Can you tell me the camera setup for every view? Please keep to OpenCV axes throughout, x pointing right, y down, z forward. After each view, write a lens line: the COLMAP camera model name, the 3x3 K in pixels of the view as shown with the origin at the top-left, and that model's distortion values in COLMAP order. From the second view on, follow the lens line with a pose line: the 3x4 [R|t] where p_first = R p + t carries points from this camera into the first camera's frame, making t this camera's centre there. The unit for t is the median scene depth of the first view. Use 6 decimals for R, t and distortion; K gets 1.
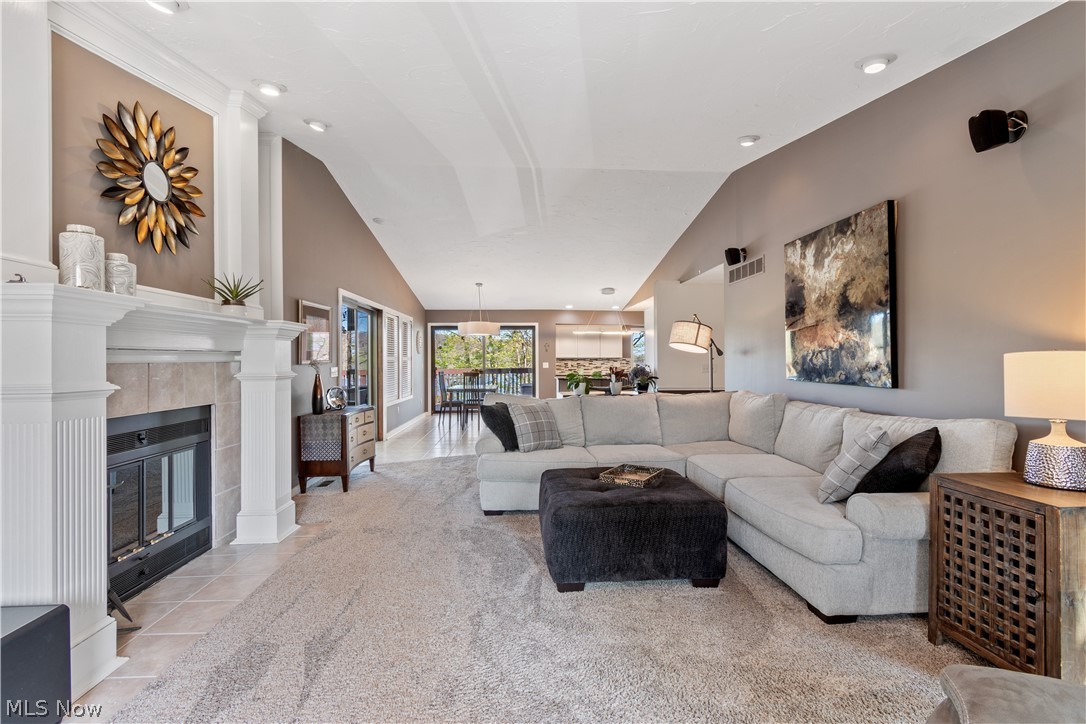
lens RADIAL K [[476.9, 0, 544.4], [0, 476.9, 363.7], [0, 0, 1]] dist [0.001027, 0.000013]
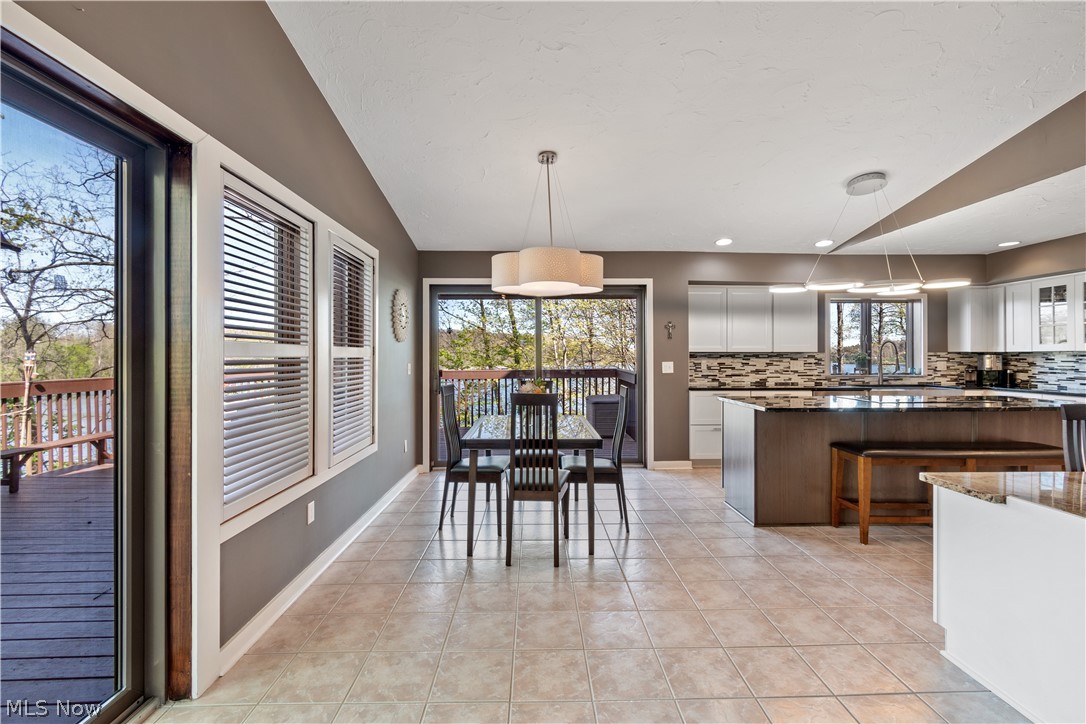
lens RADIAL K [[476.9, 0, 543.4], [0, 476.9, 356.5], [0, 0, 1]] dist [0.001027, 0.000013]
pose [[0.999706, 0.004305, -0.023847, -0.111162], [-0.004274, 0.999990, 0.001378, -0.008048], [0.023853, -0.001275, 0.999715, 0.520327]]
